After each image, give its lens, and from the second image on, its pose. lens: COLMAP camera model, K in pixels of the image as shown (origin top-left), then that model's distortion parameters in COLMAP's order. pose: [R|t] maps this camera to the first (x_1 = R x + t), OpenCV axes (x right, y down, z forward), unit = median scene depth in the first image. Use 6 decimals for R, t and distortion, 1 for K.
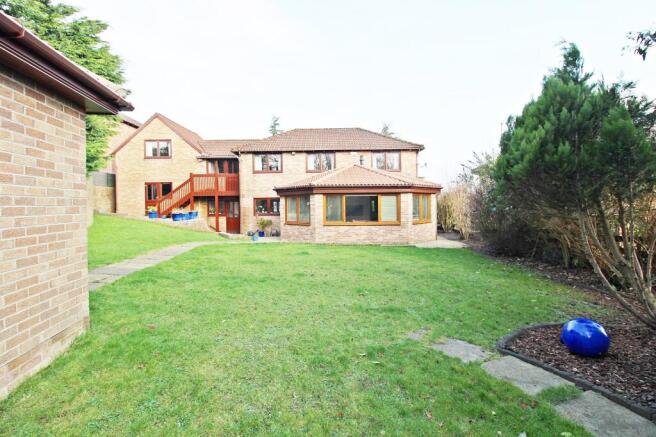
lens RADIAL K [[302.5, 0, 329.9], [0, 302.5, 208.0], [0, 0, 1]] dist [0.001029, -0.005245]
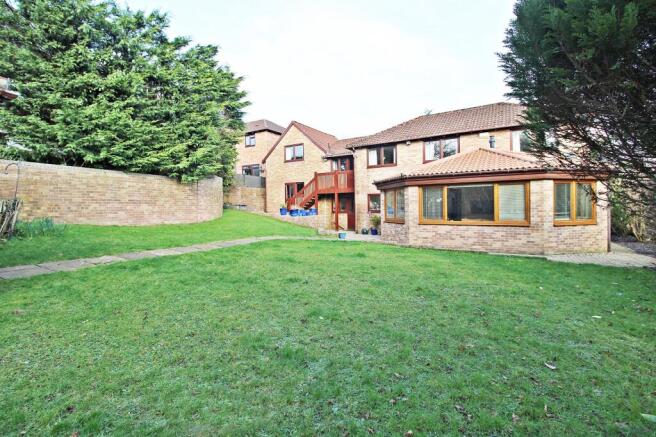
lens RADIAL K [[302.5, 0, 329.9], [0, 302.5, 208.0], [0, 0, 1]] dist [0.001029, -0.005245]
pose [[0.862143, -0.001021, -0.506664, 0.131316], [0.002225, 0.999996, 0.001771, 0.008288], [0.506660, -0.002654, 0.862142, 0.115851]]
